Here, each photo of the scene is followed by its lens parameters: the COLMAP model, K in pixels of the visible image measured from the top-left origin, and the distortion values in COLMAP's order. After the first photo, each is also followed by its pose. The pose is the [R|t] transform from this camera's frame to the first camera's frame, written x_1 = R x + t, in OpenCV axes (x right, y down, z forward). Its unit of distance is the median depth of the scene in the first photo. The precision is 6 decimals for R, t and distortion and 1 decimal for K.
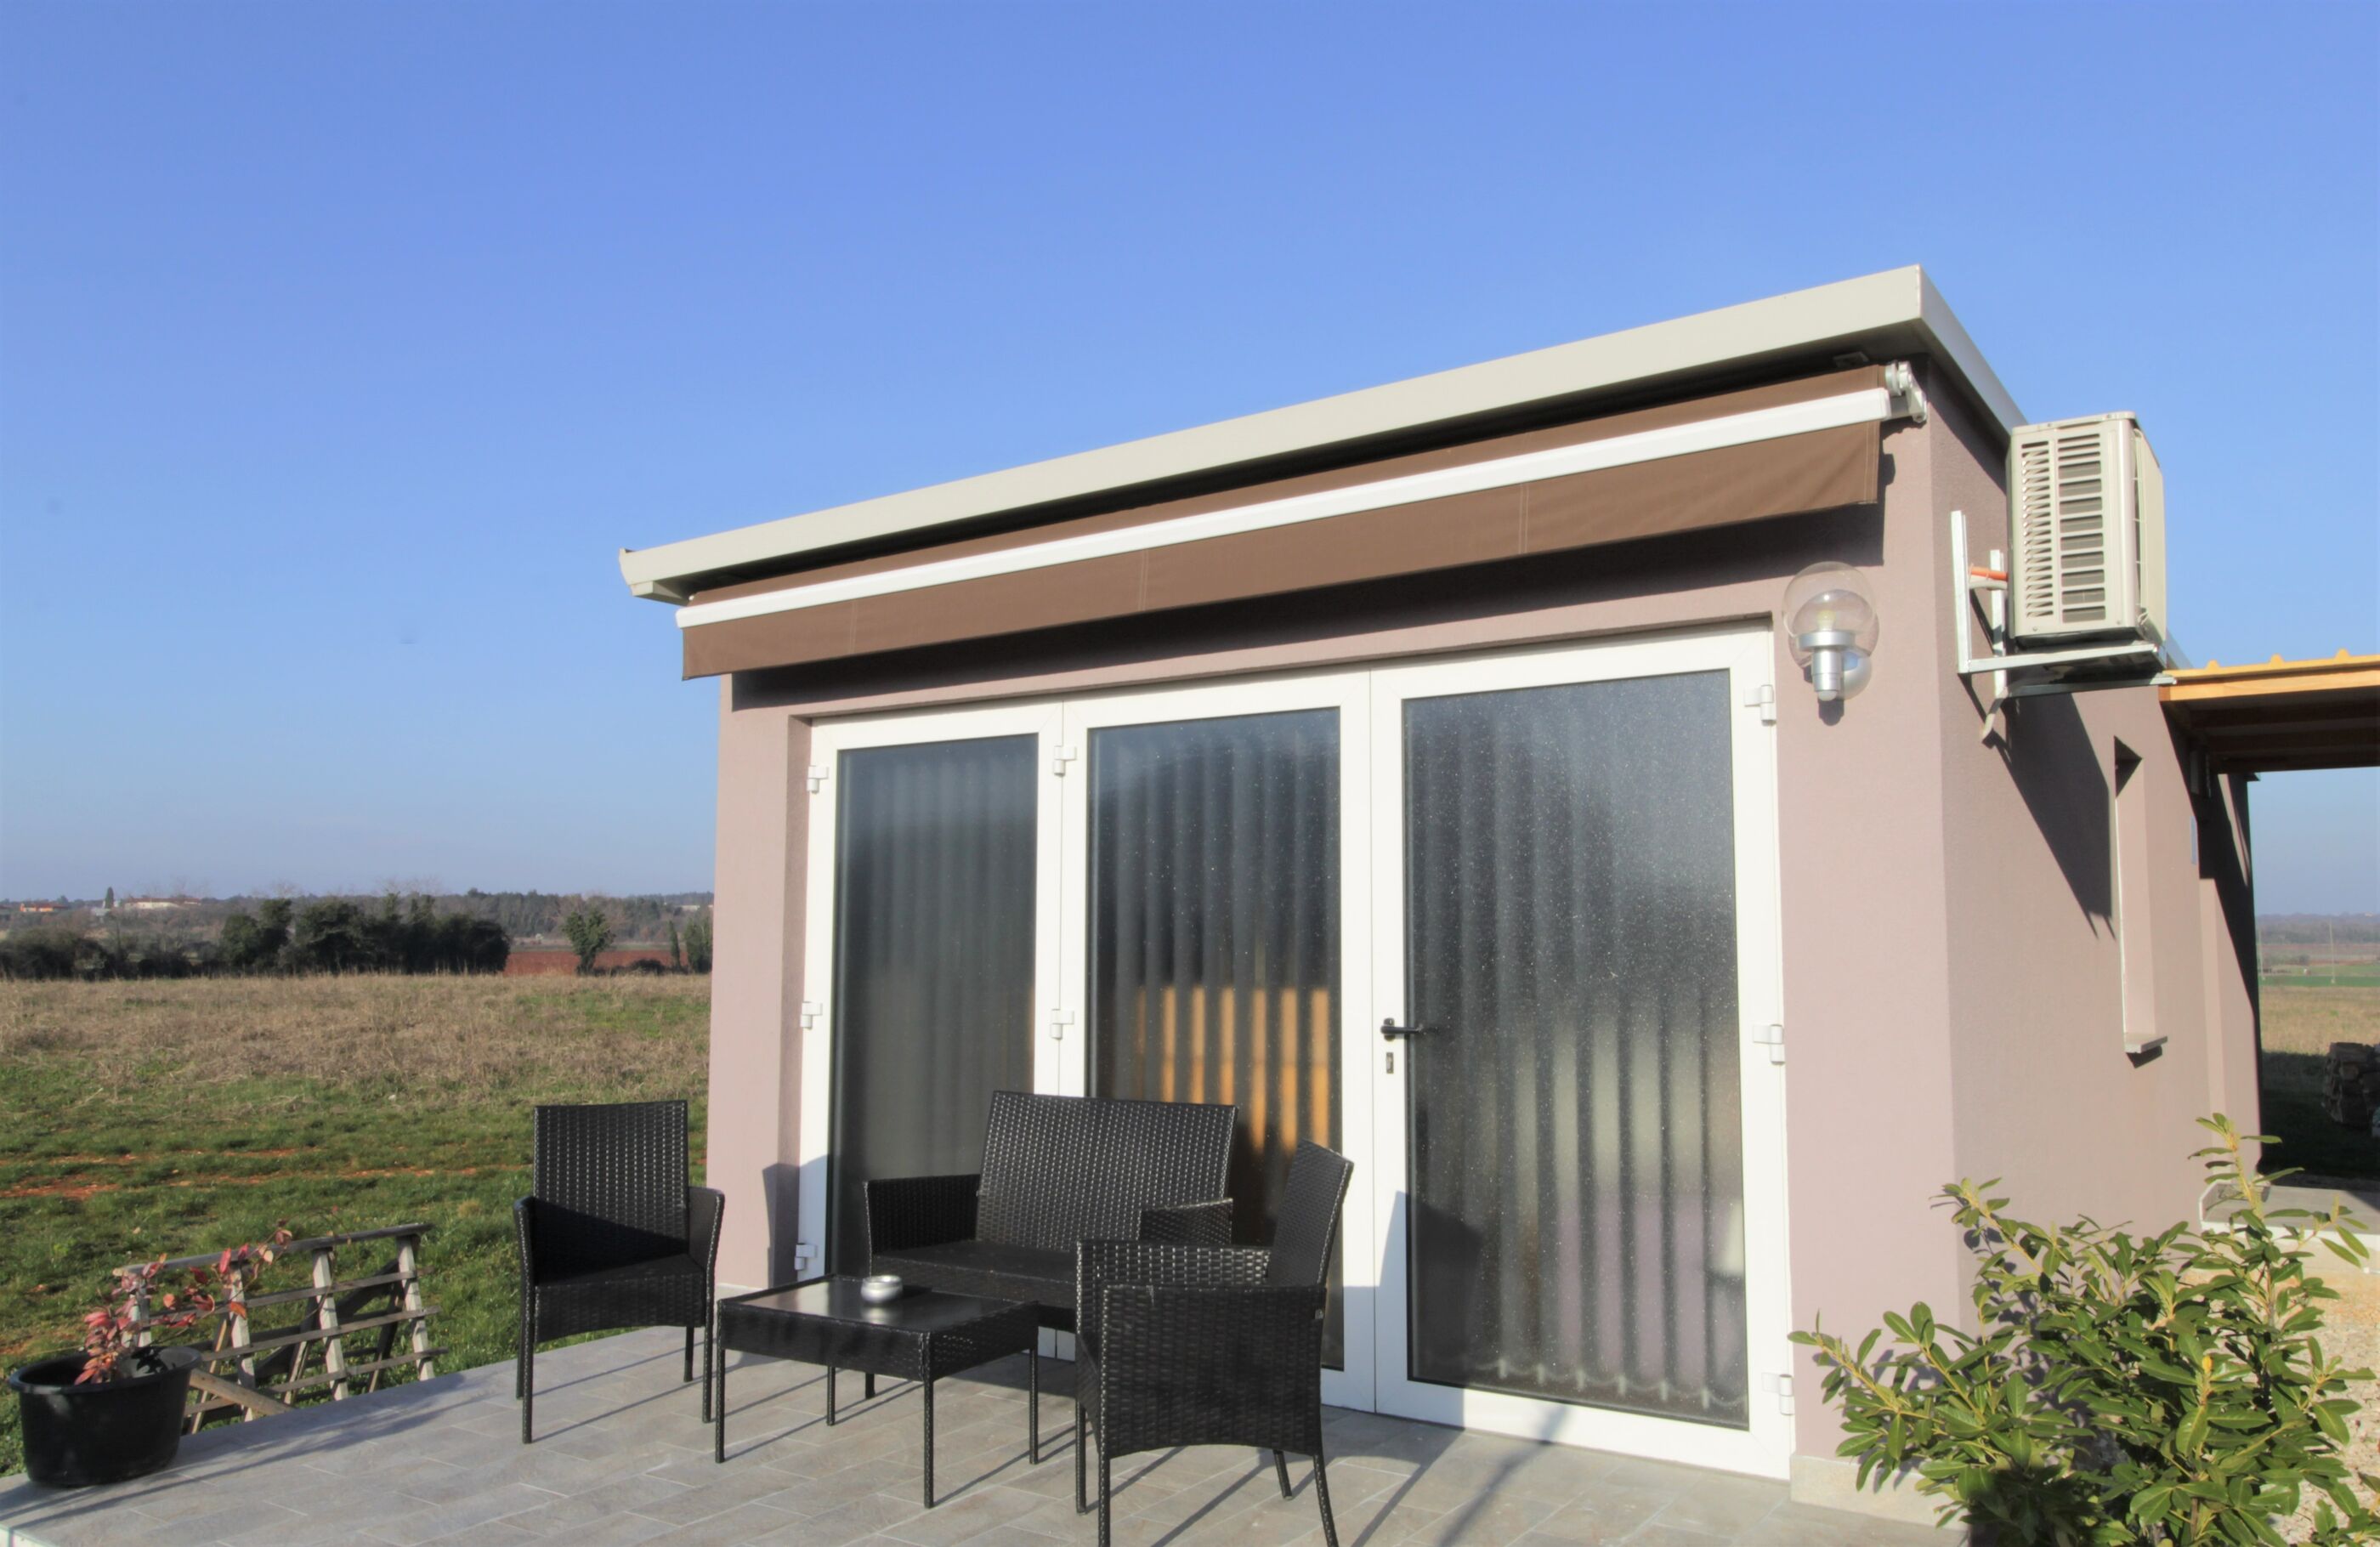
lens RADIAL K [[1785.2, 0, 1242.0], [0, 1785.2, 807.7], [0, 0, 1]] dist [0.011379, 0.002892]
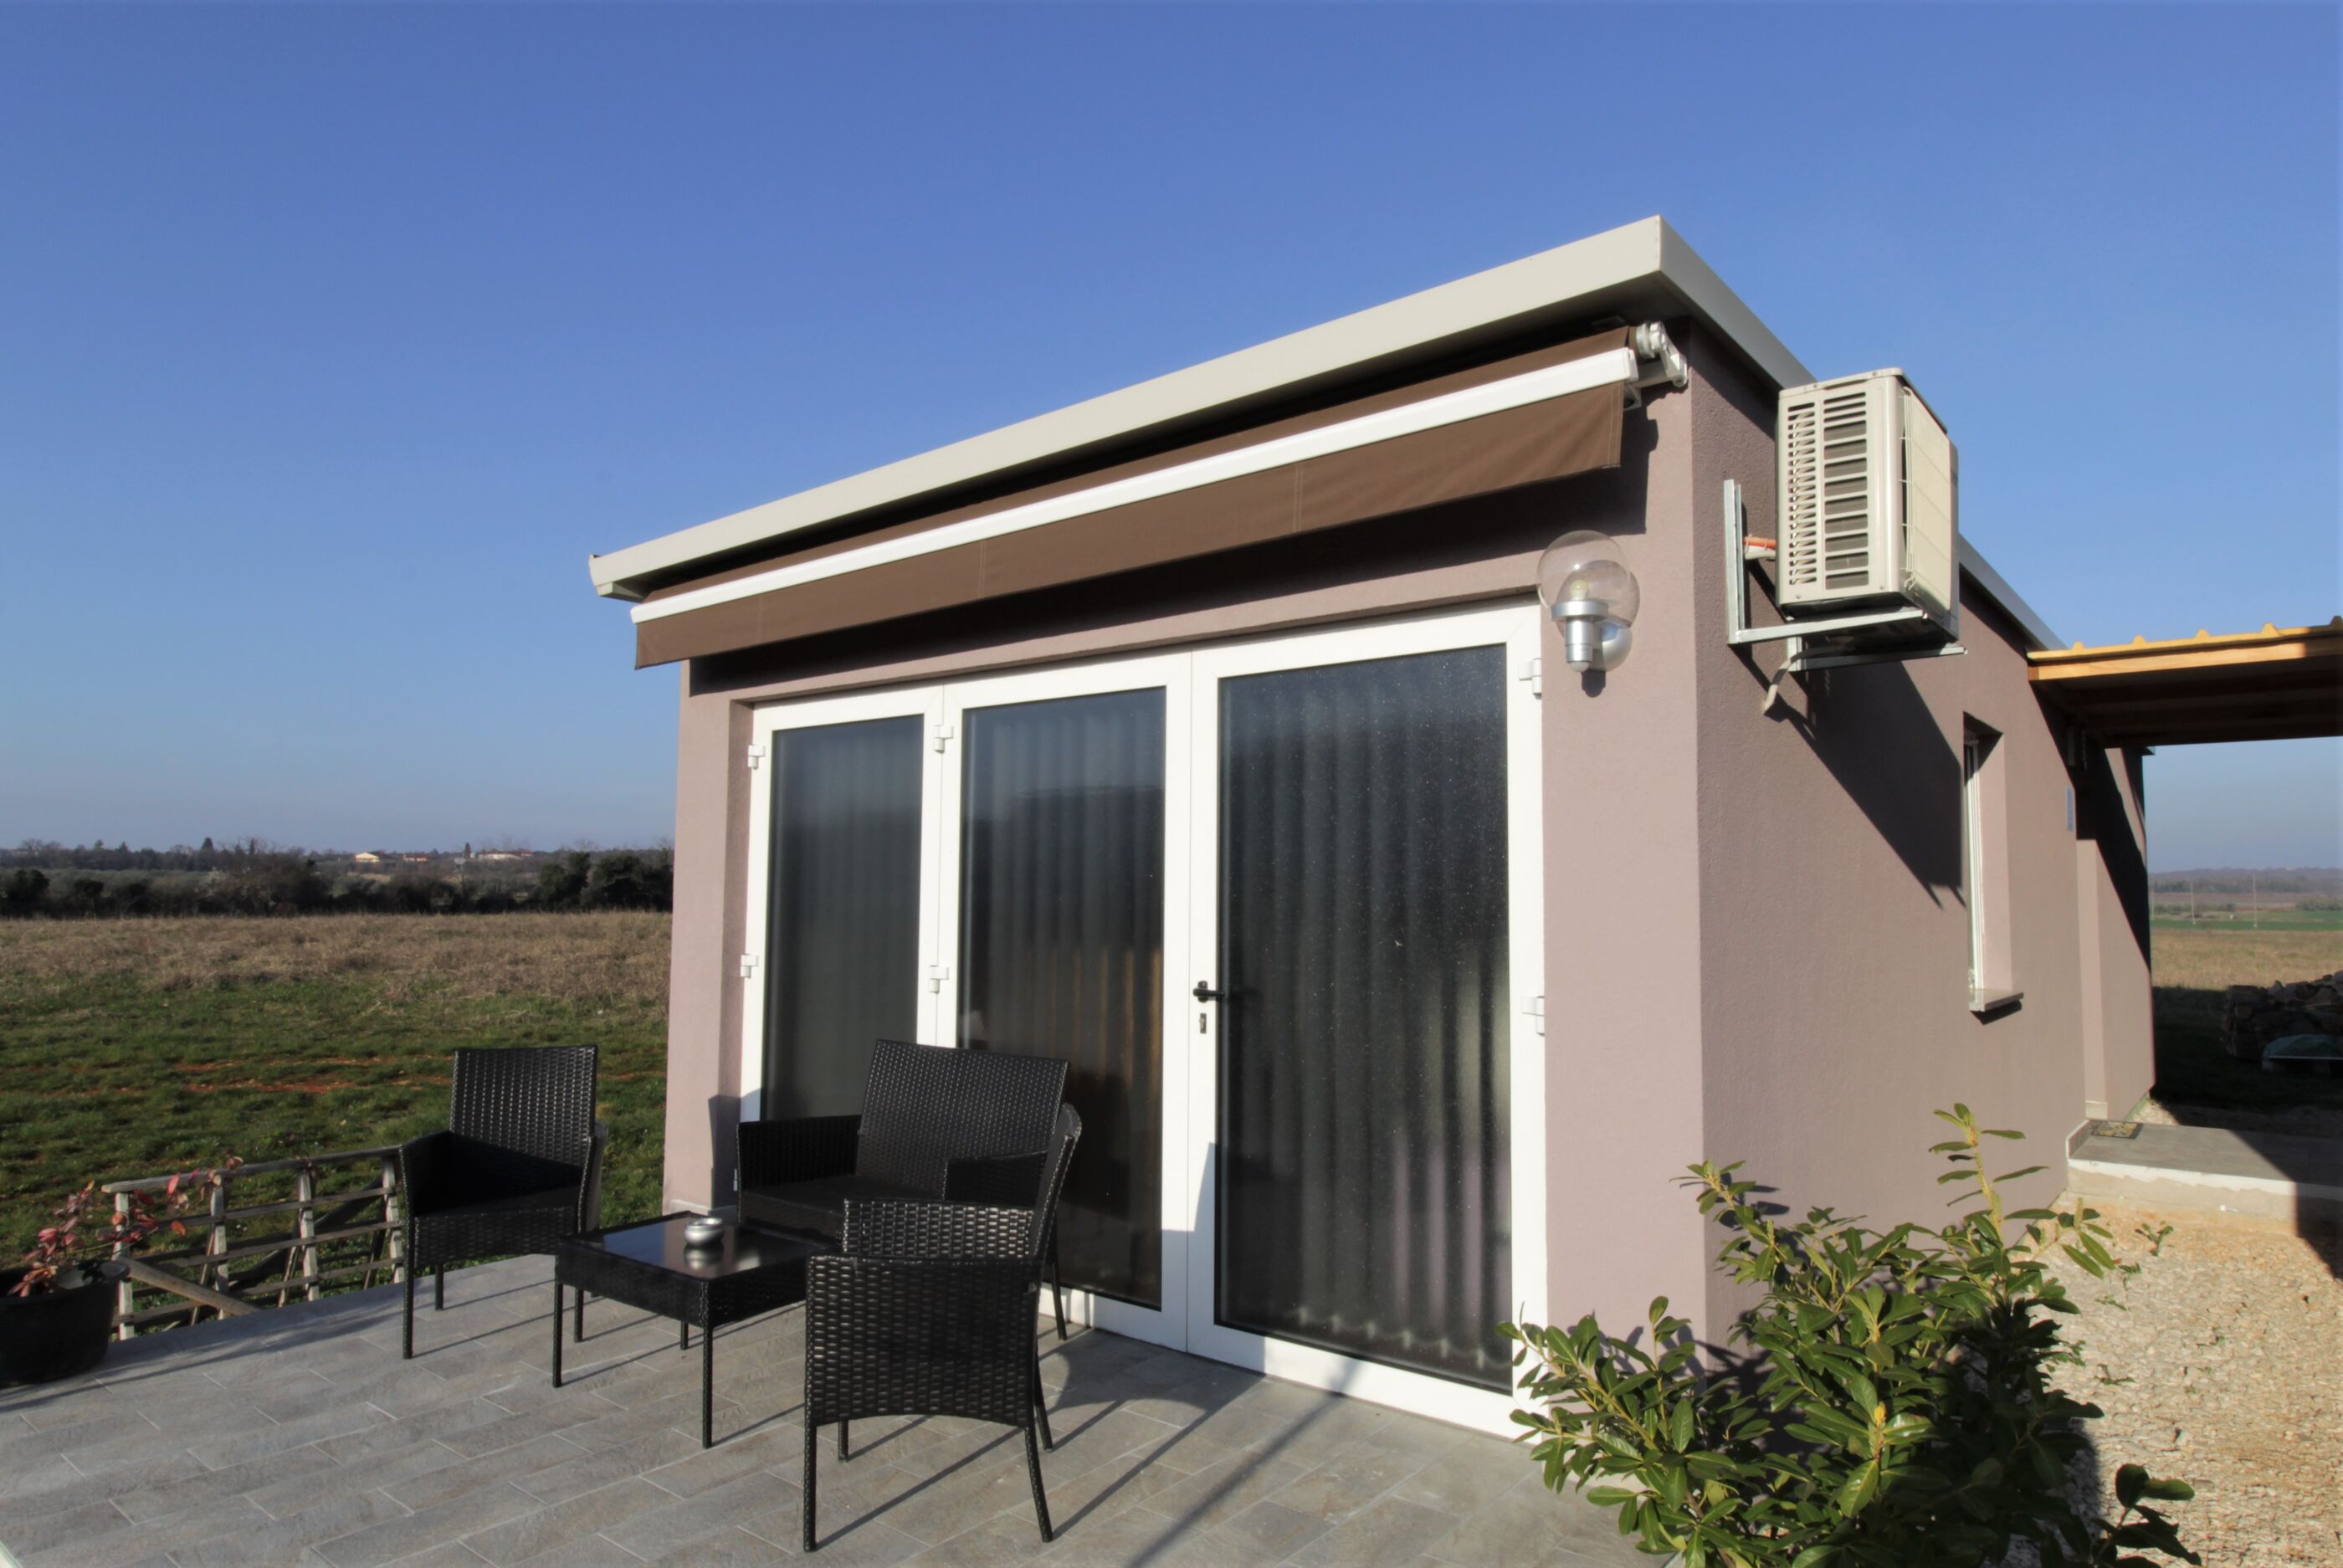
lens RADIAL K [[1427.1, 0, 1203.9], [0, 1427.1, 806.0], [0, 0, 1]] dist [0.007501, -0.006698]
pose [[0.996060, -0.000562, -0.088680, 0.158605], [0.002127, 0.999844, 0.017556, -0.000083], [0.088656, -0.017676, 0.995905, 0.162588]]
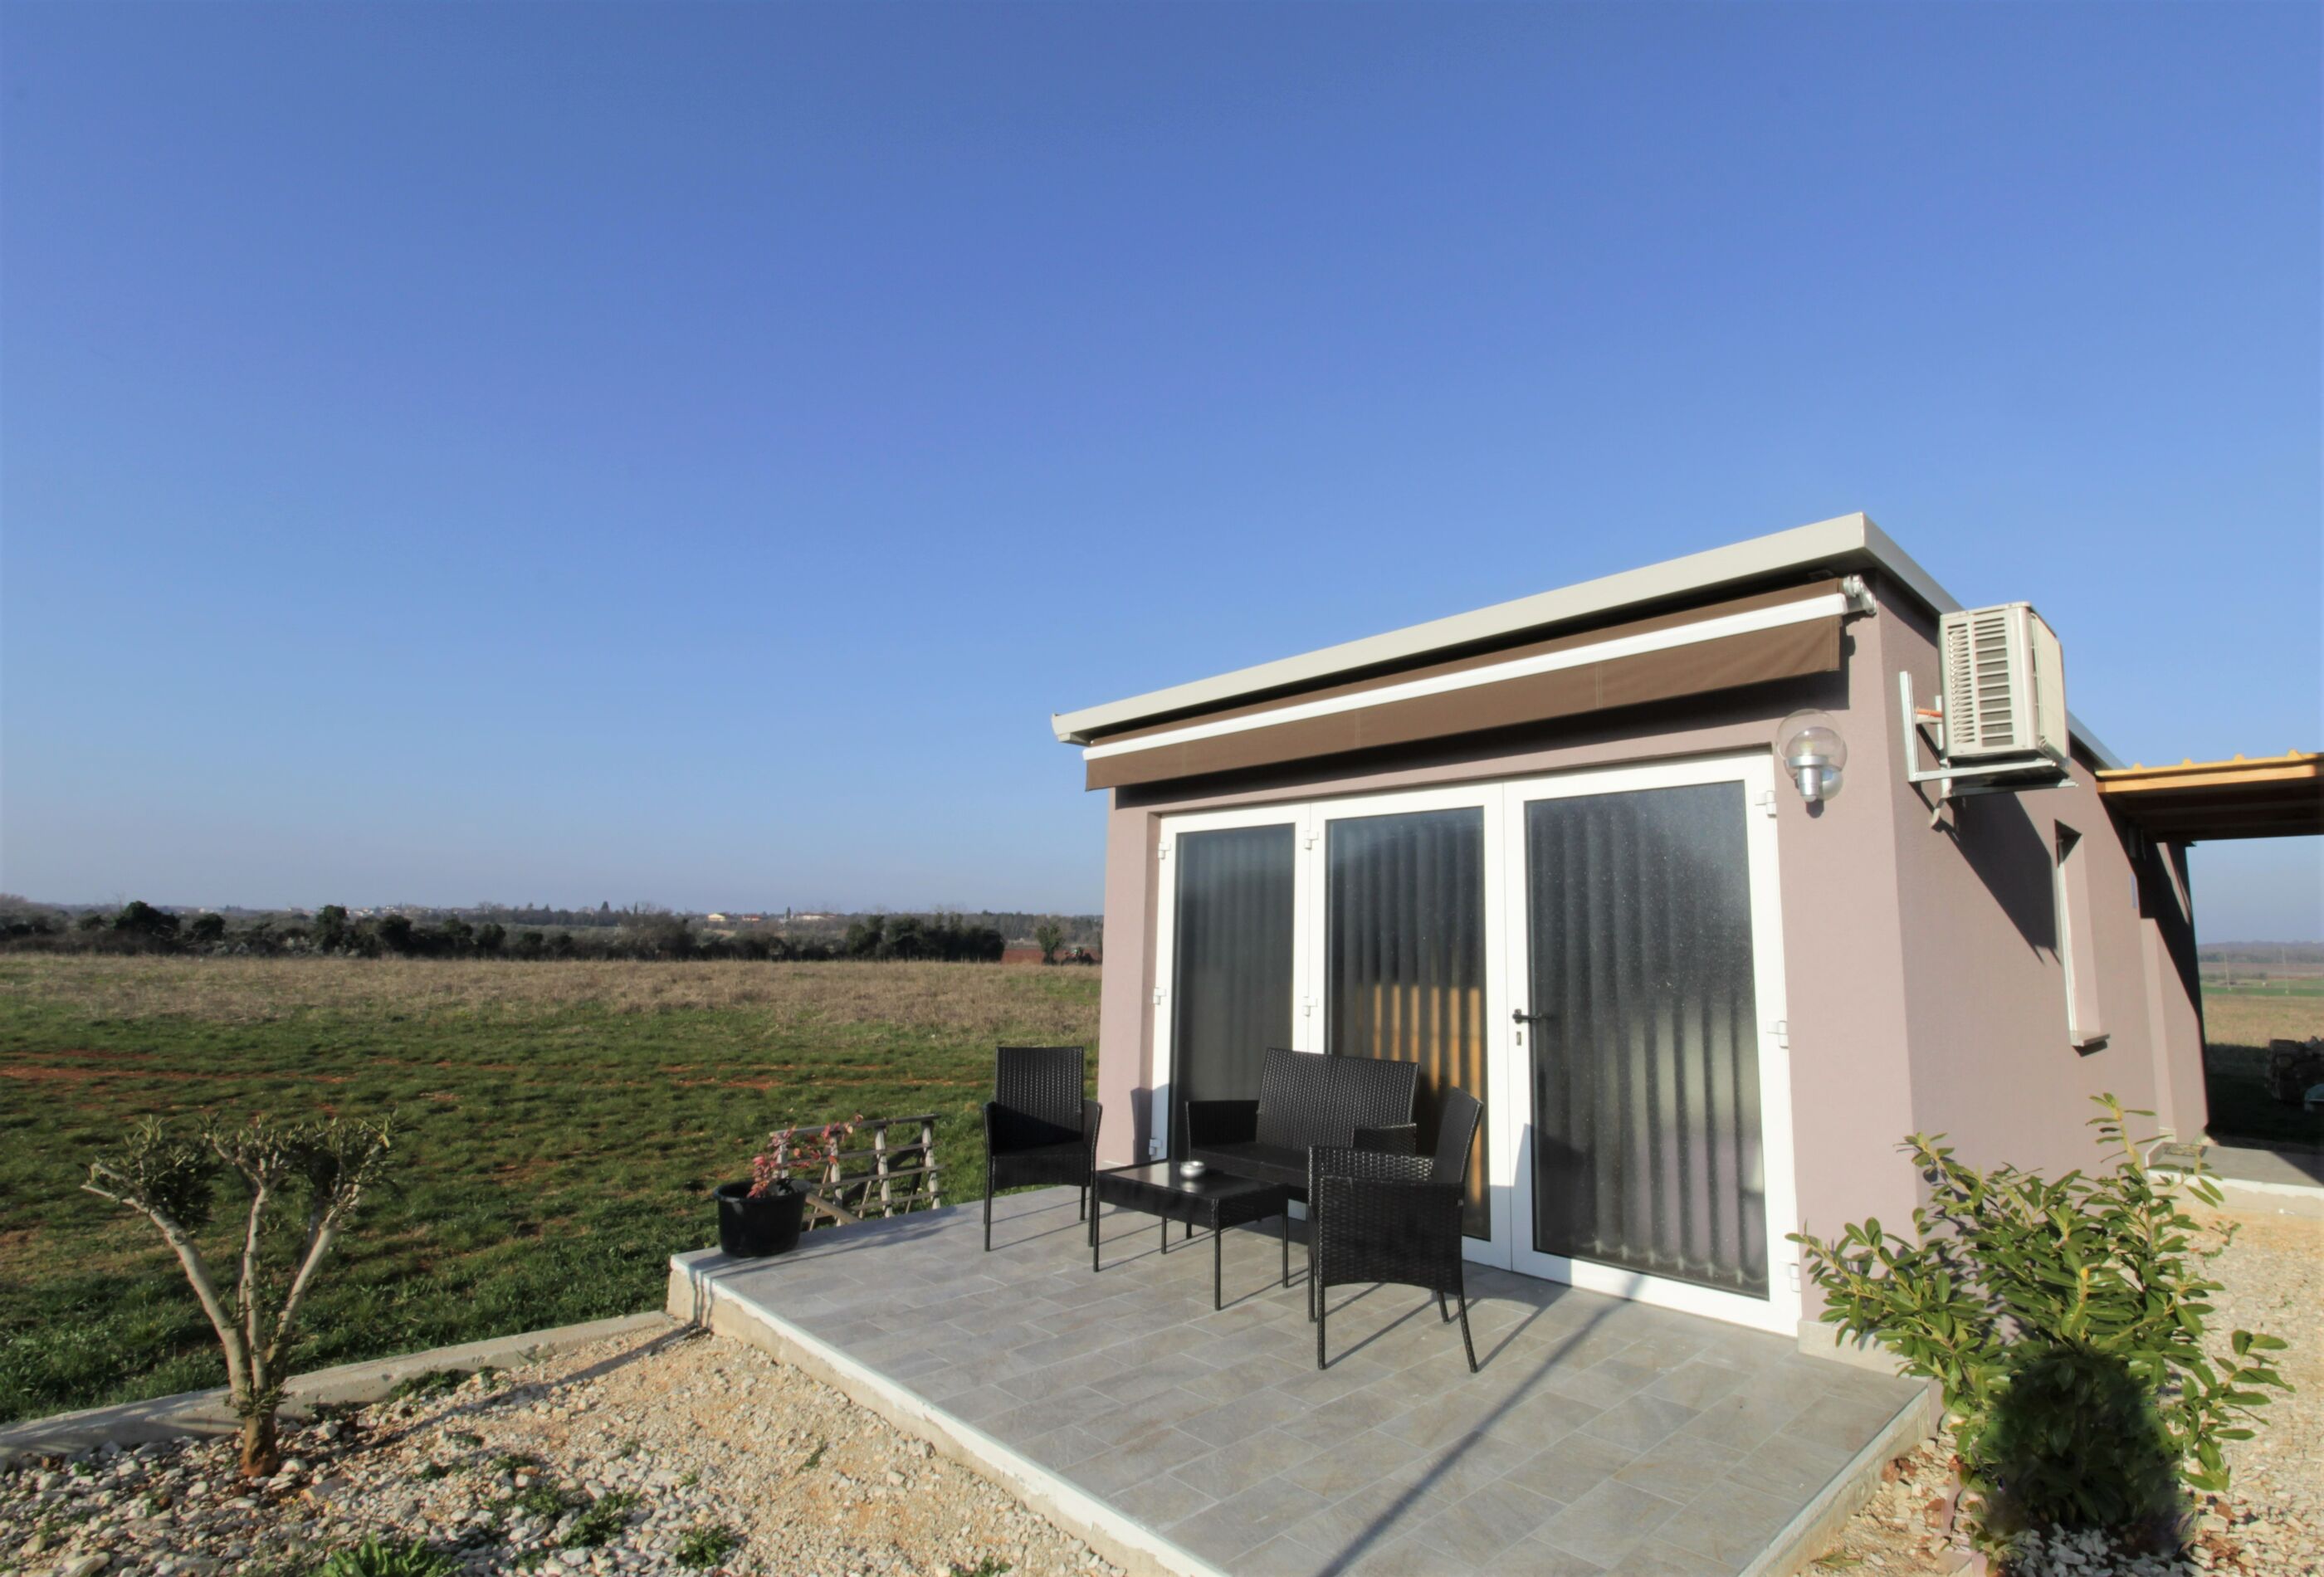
lens RADIAL K [[1145.6, 0, 1220.9], [0, 1145.6, 789.2], [0, 0, 1]] dist [-0.001845, -0.009384]
pose [[0.979314, -0.011163, -0.202038, 0.033295], [-0.001608, 0.998016, -0.062937, -0.008208], [0.202340, 0.061960, 0.977353, -0.024894]]
